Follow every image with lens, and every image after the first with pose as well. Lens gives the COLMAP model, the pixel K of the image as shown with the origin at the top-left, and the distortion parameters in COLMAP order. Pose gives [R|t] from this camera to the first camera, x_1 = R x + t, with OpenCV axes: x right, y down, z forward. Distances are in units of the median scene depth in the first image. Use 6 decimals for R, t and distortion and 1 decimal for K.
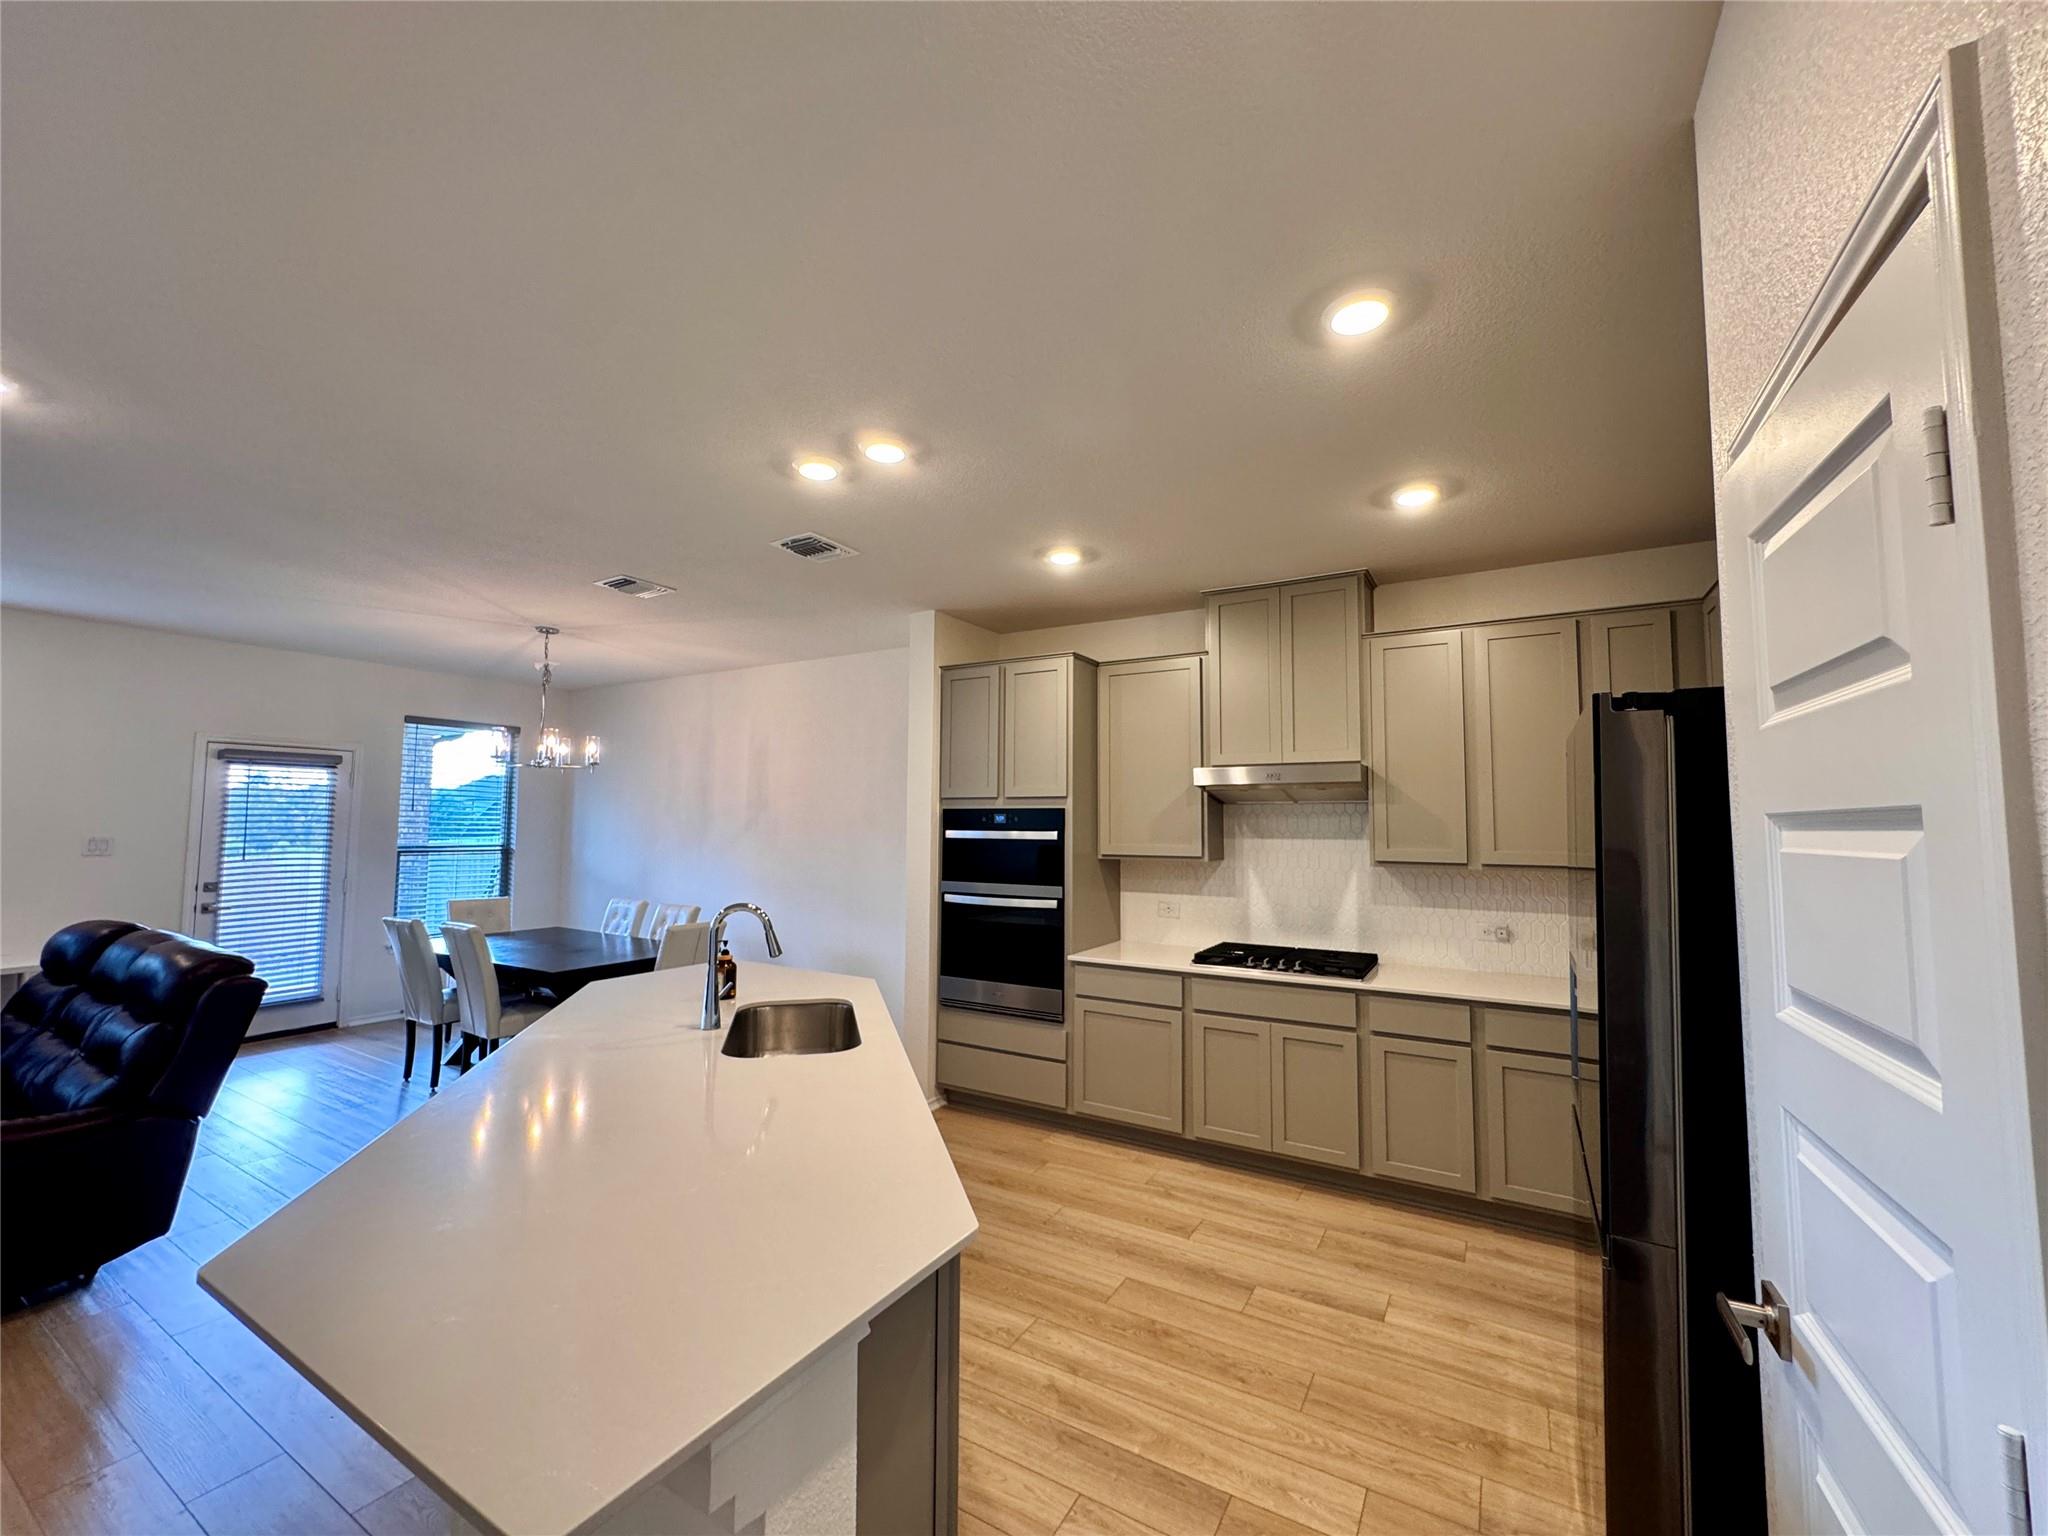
lens RADIAL K [[819.1, 0, 1026.7], [0, 819.1, 772.5], [0, 0, 1]] dist [-0.004017, 0.001143]
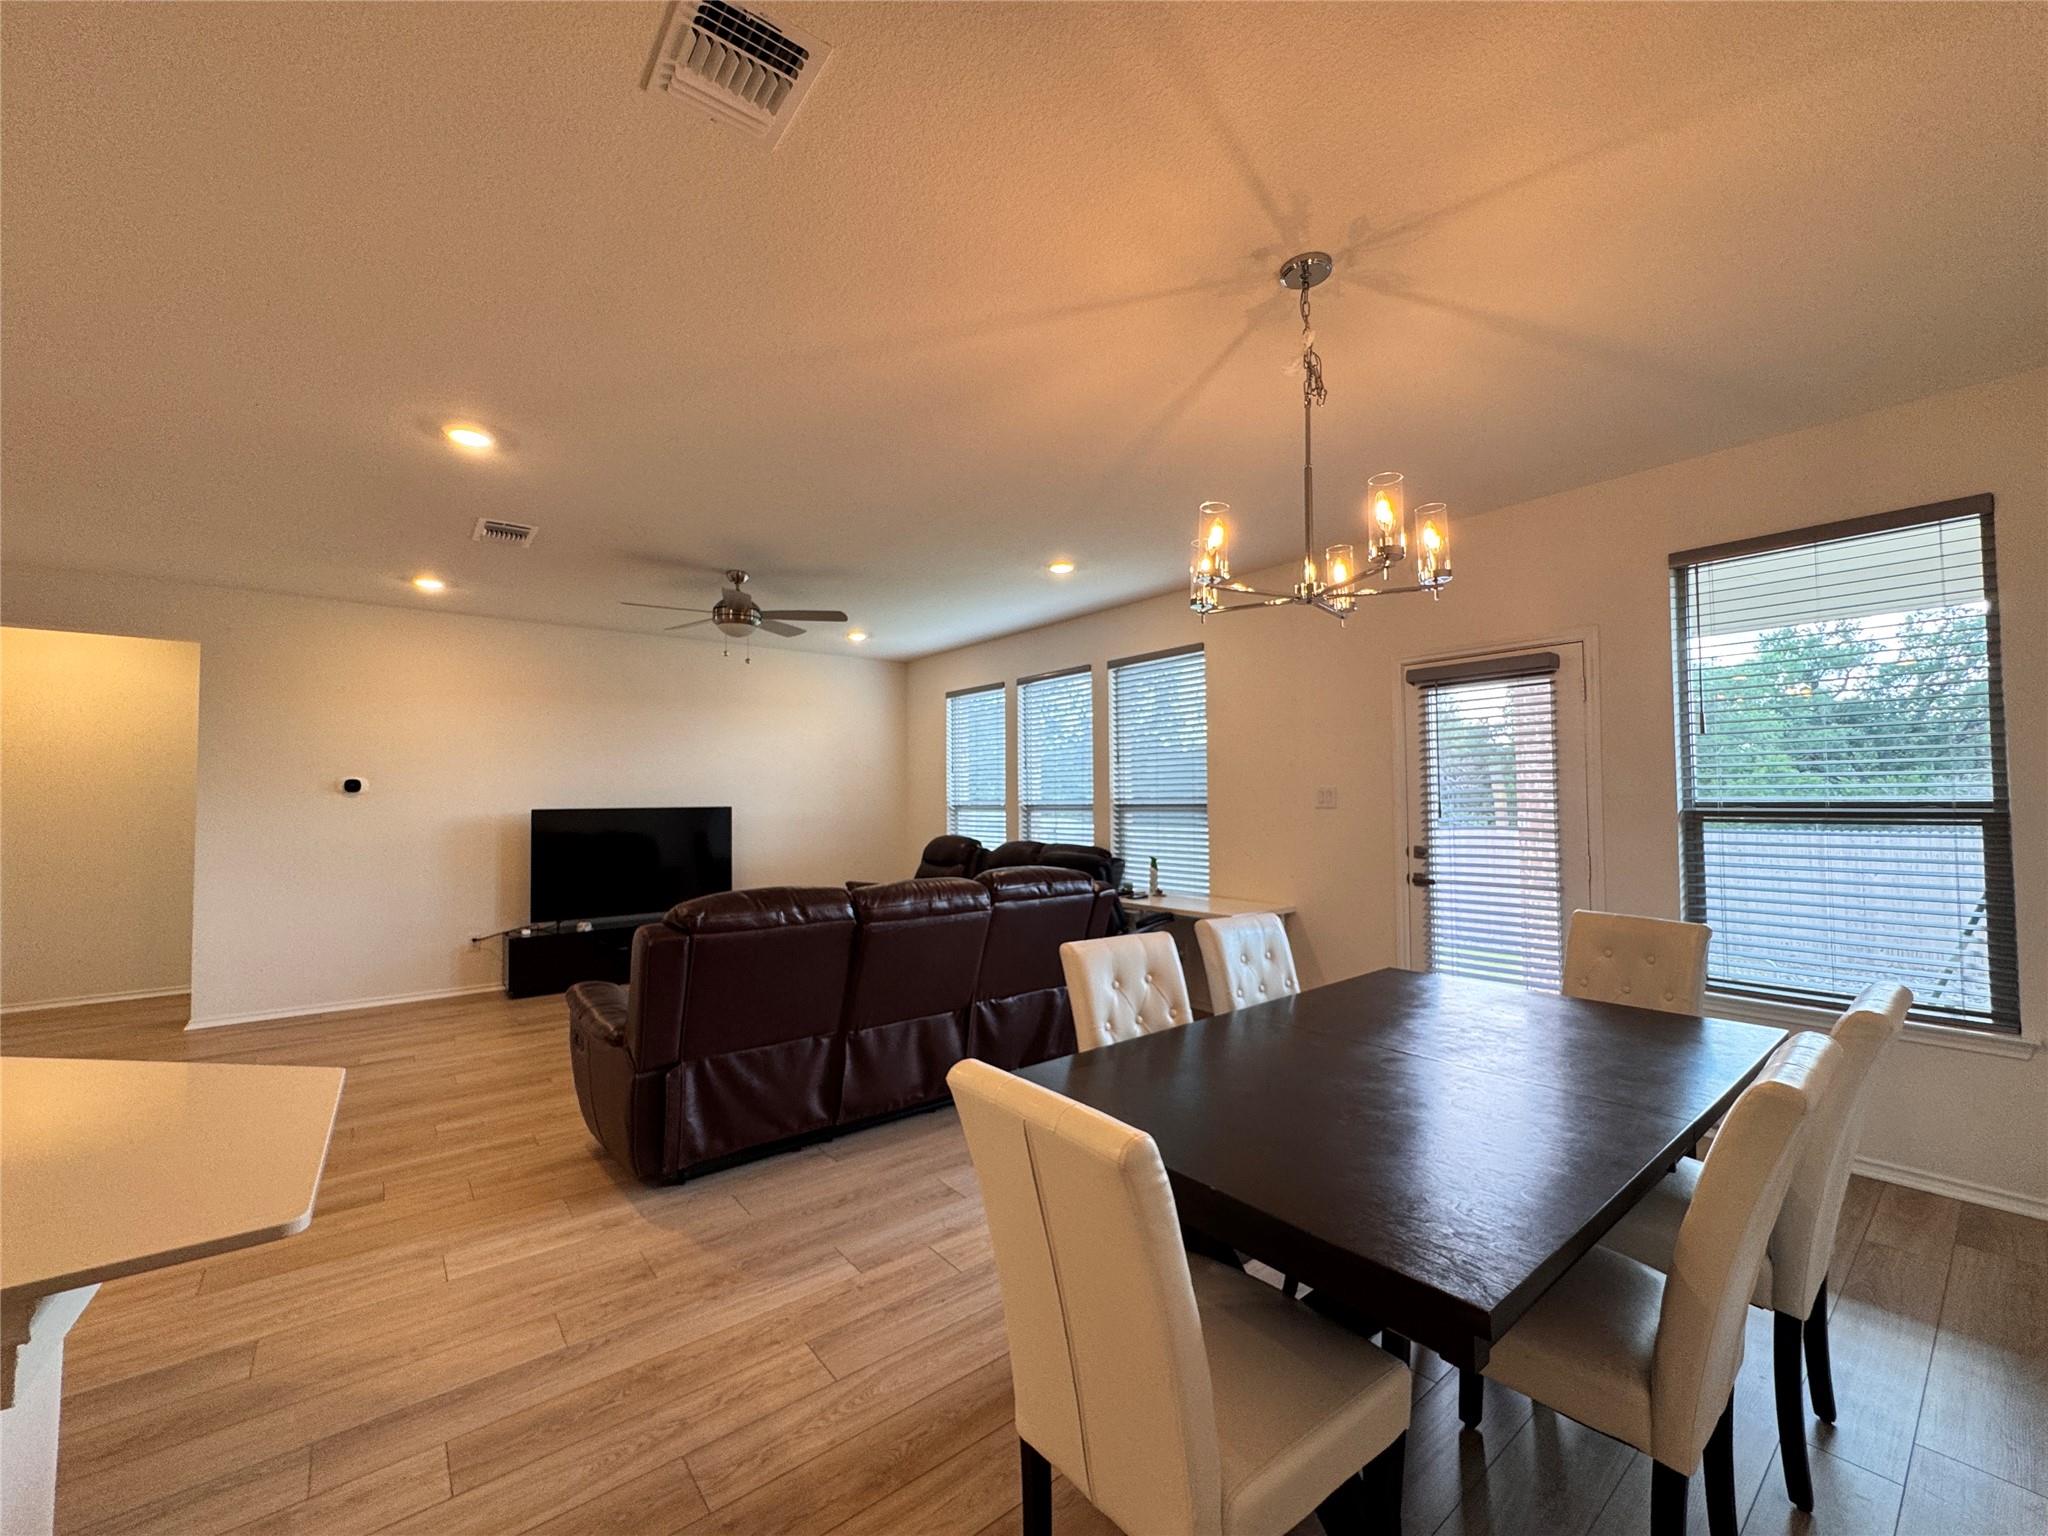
lens RADIAL K [[819.1, 0, 1018.5], [0, 819.1, 771.6], [0, 0, 1]] dist [-0.004017, 0.001143]
pose [[-0.355864, -0.036735, -0.933815, -0.193197], [0.065122, 0.995823, -0.063991, 0.118698], [0.932266, -0.083584, -0.351986, 1.223768]]
